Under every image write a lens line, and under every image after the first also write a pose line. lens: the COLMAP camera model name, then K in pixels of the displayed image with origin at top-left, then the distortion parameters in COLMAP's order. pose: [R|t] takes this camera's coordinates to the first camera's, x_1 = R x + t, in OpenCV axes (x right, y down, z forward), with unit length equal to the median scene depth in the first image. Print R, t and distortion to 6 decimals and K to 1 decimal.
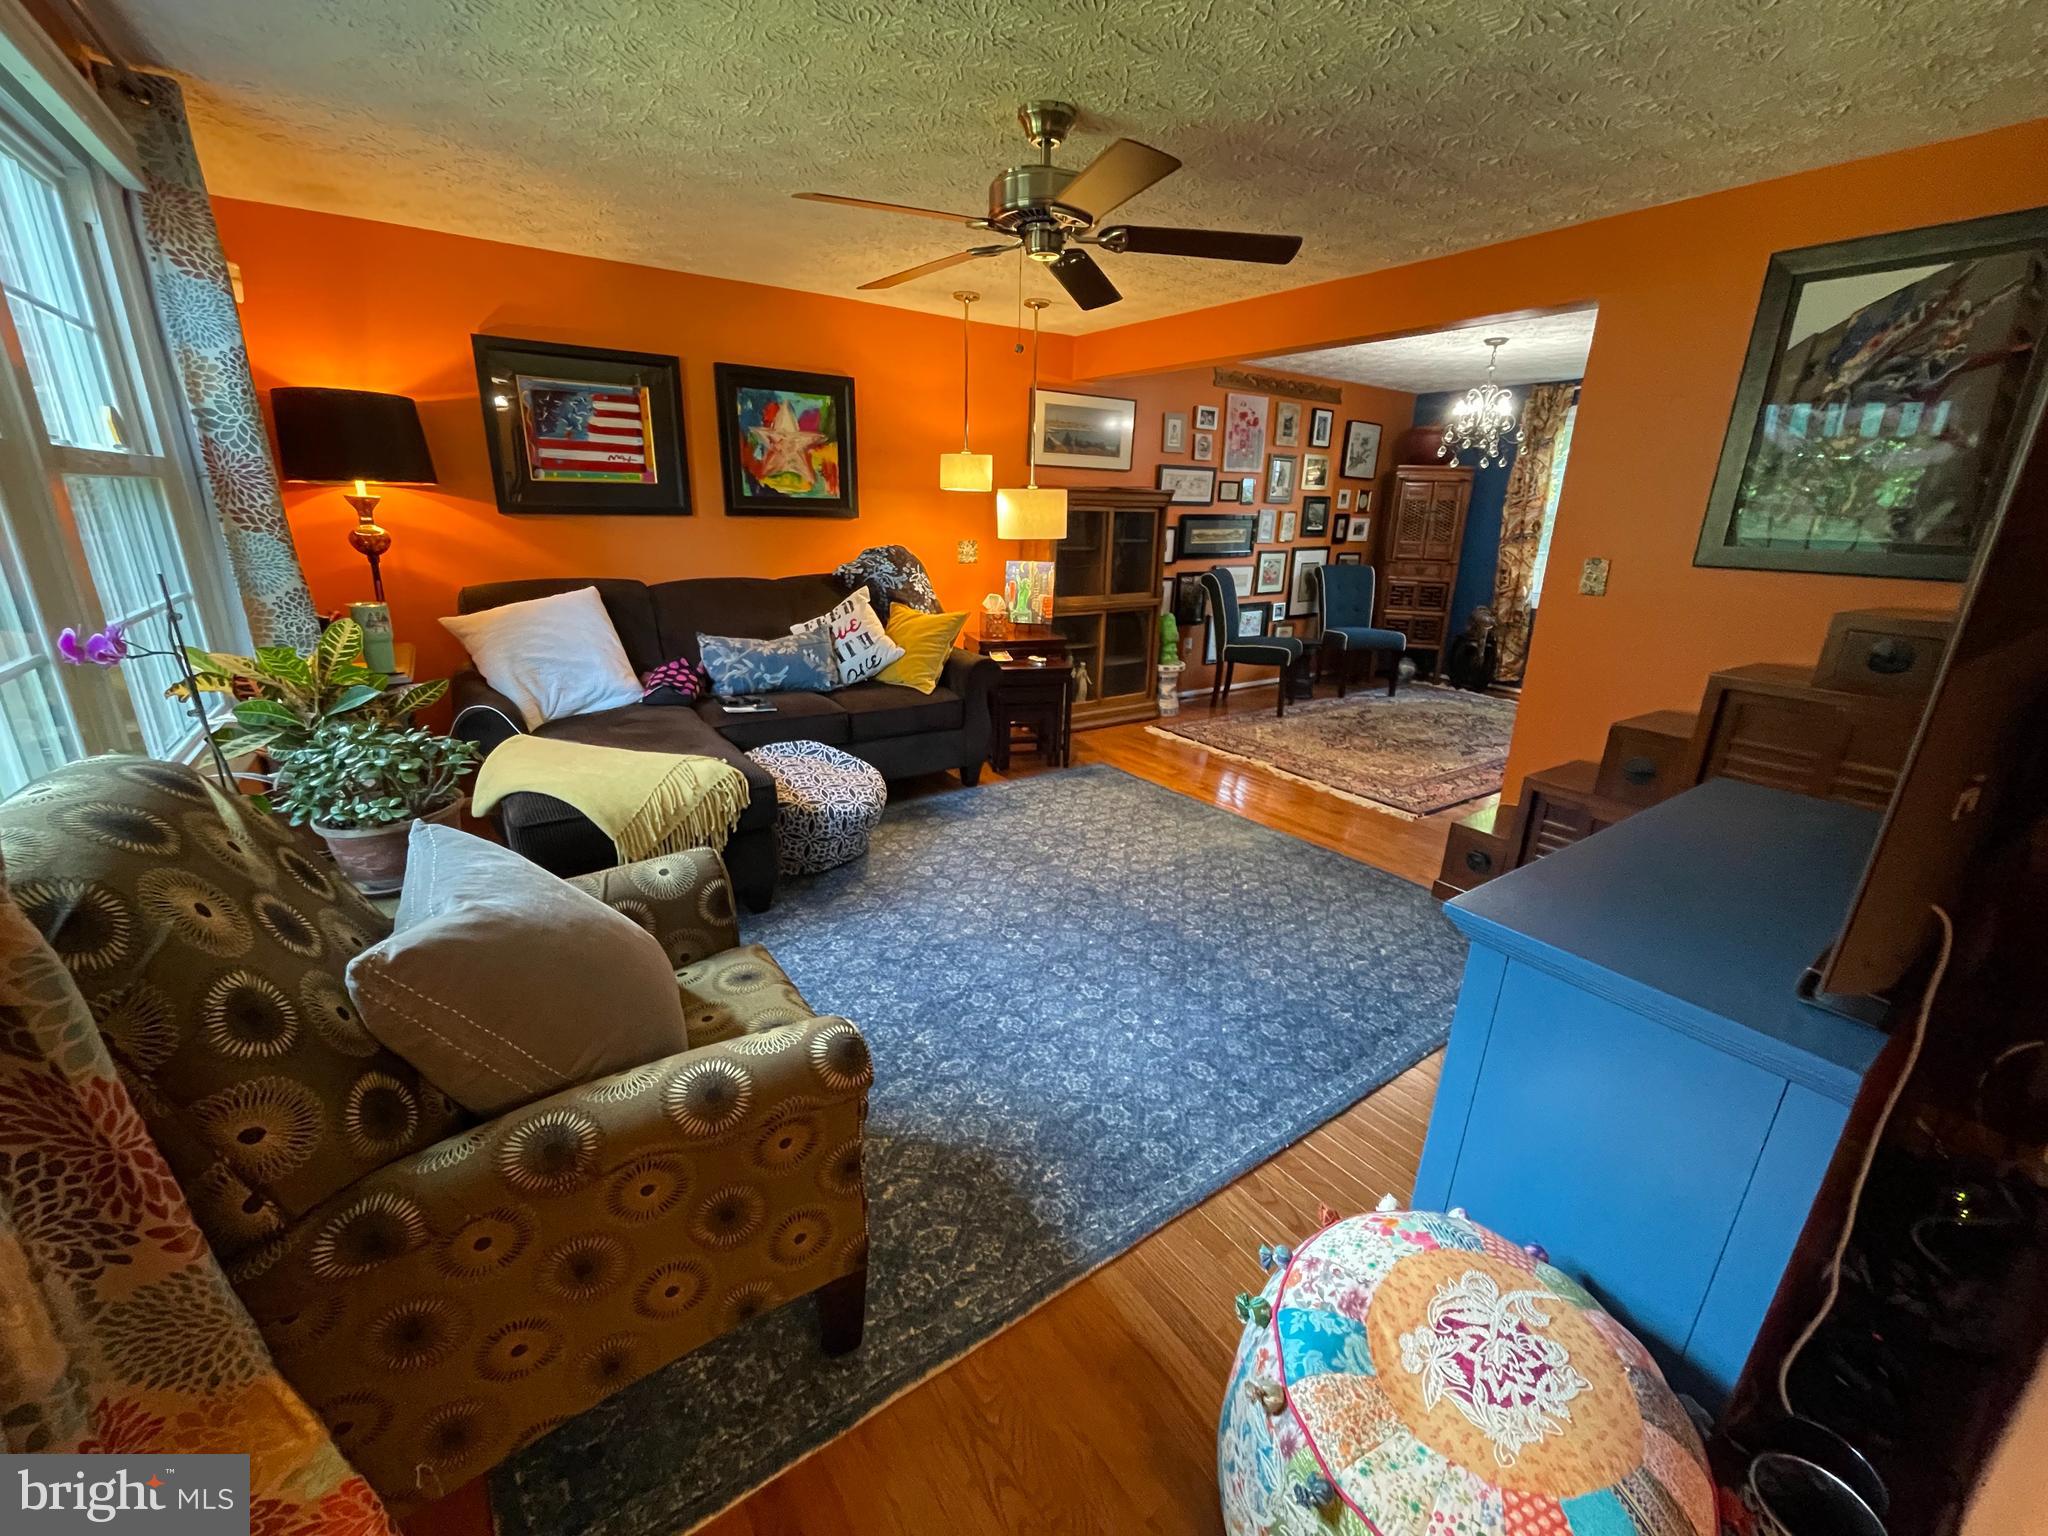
lens RADIAL K [[818.2, 0, 1024.0], [0, 818.2, 768.0], [0, 0, 1]] dist [-0.000304, -0.000132]
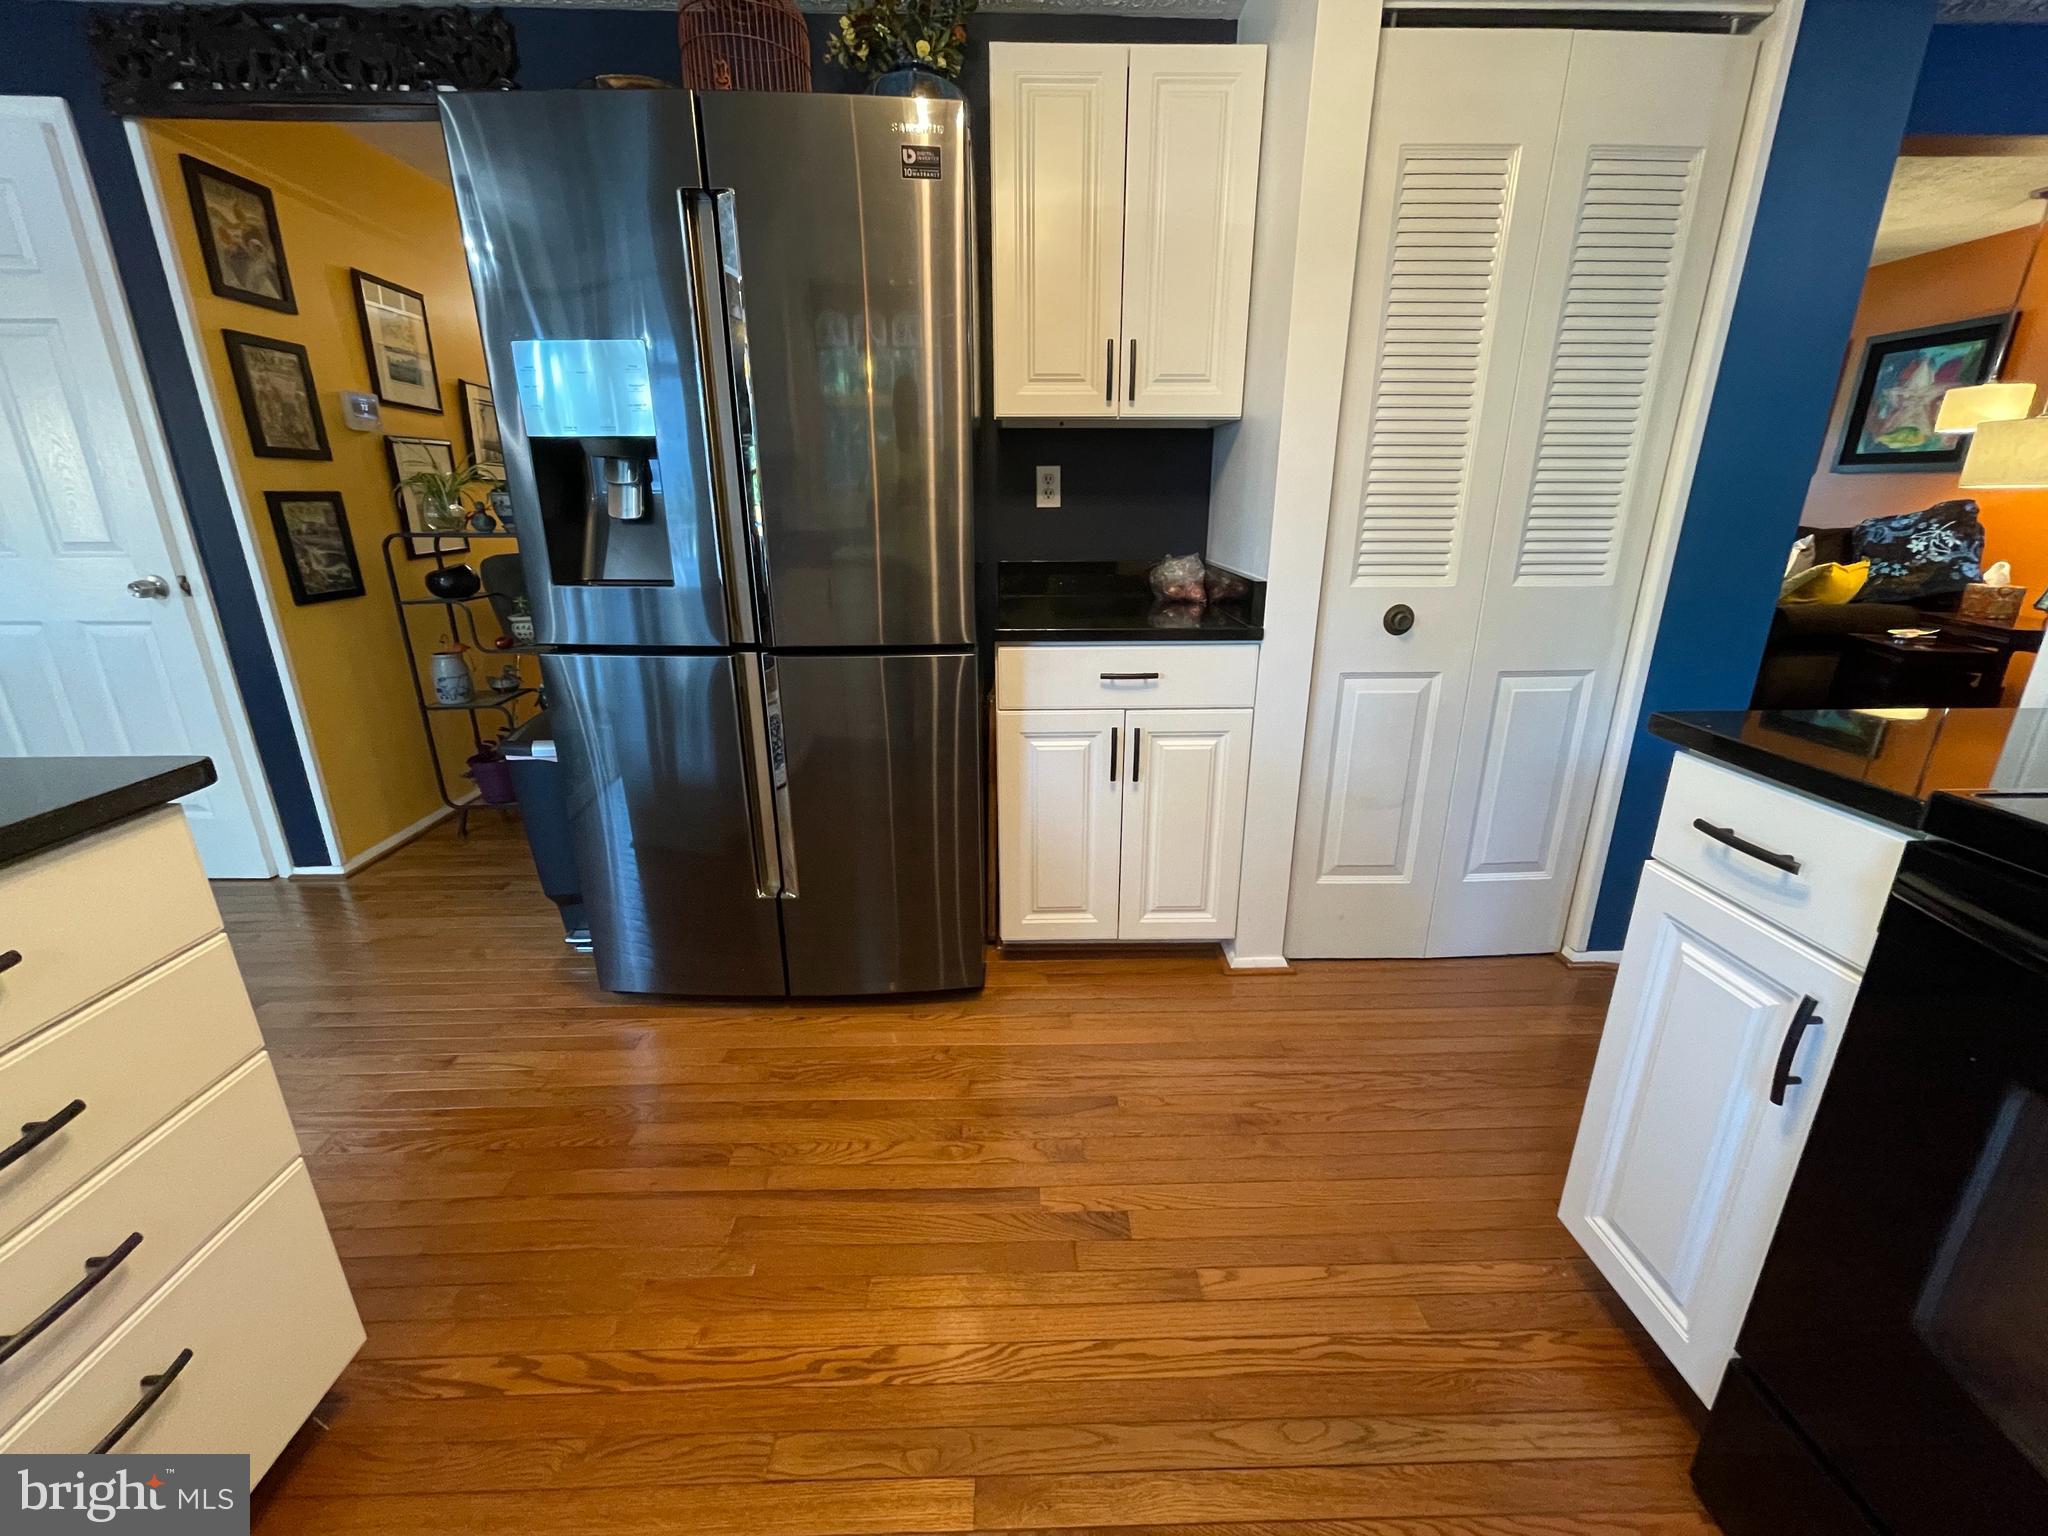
lens RADIAL K [[837.9, 0, 1028.1], [0, 837.9, 766.3], [0, 0, 1]] dist [-0.004316, -0.000299]
pose [[-0.547270, 0.238871, -0.802144, 1.122964], [-0.263902, 0.860267, 0.436229, -0.145675], [0.794261, 0.450423, -0.407760, 0.669672]]
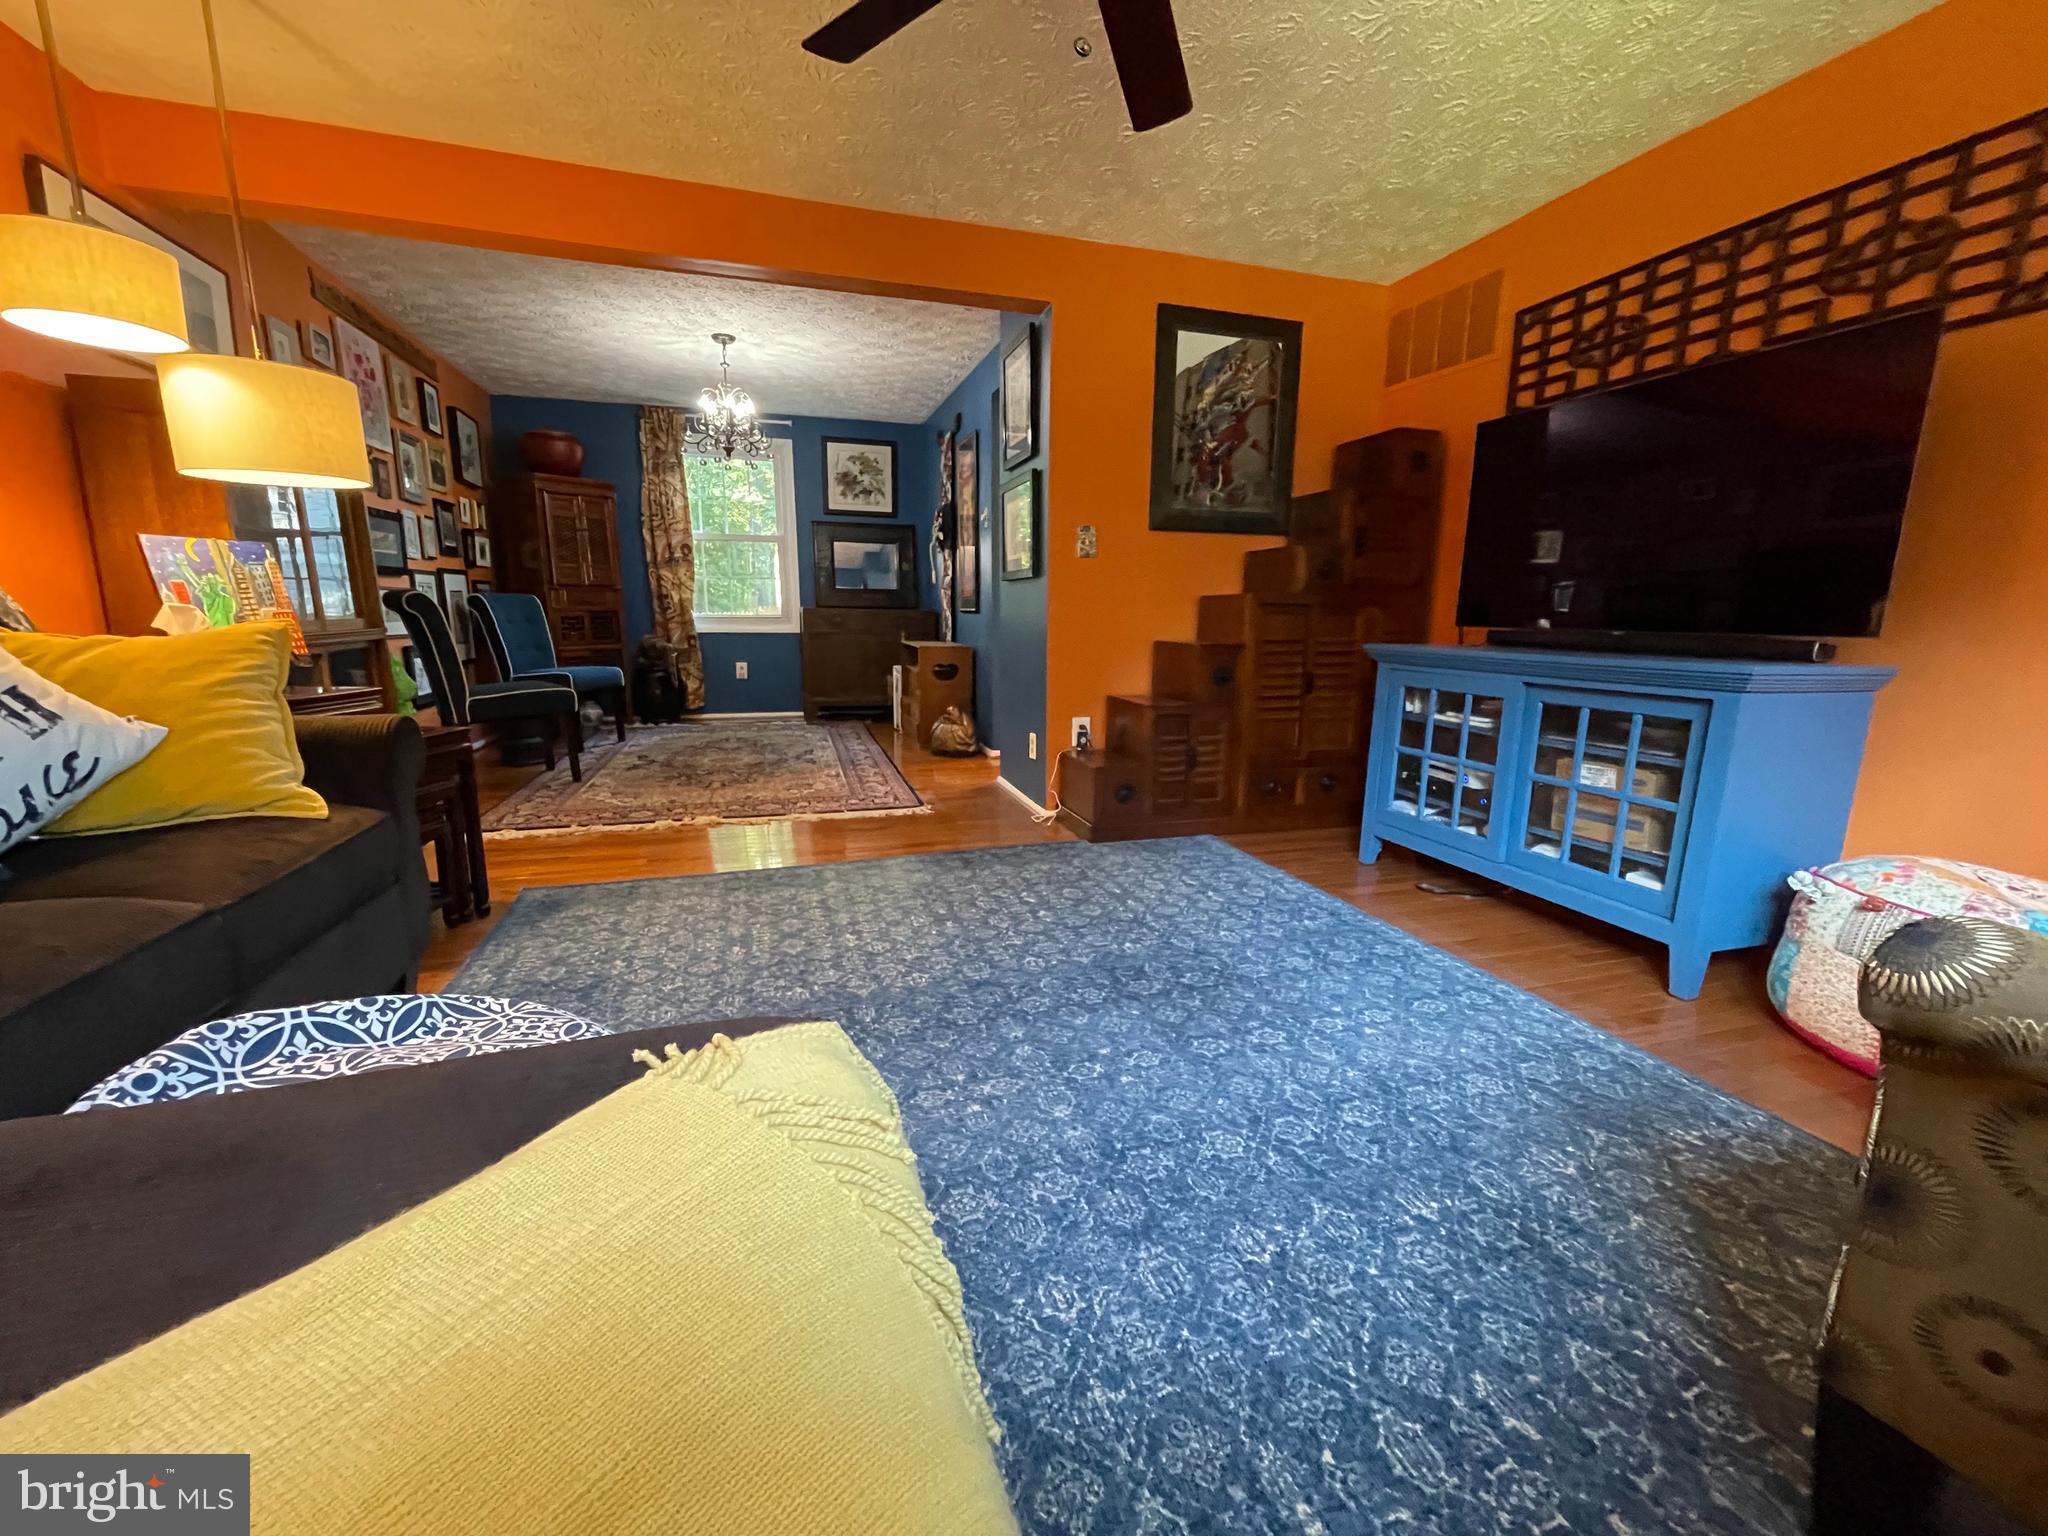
lens RADIAL K [[828.2, 0, 1028.3], [0, 828.2, 767.7], [0, 0, 1]] dist [-0.009372, -0.000037]
pose [[0.296185, -0.201915, 0.933544, -0.320780], [0.290343, 0.950180, 0.113396, -0.050494], [-0.909932, 0.237461, 0.340053, 0.464369]]
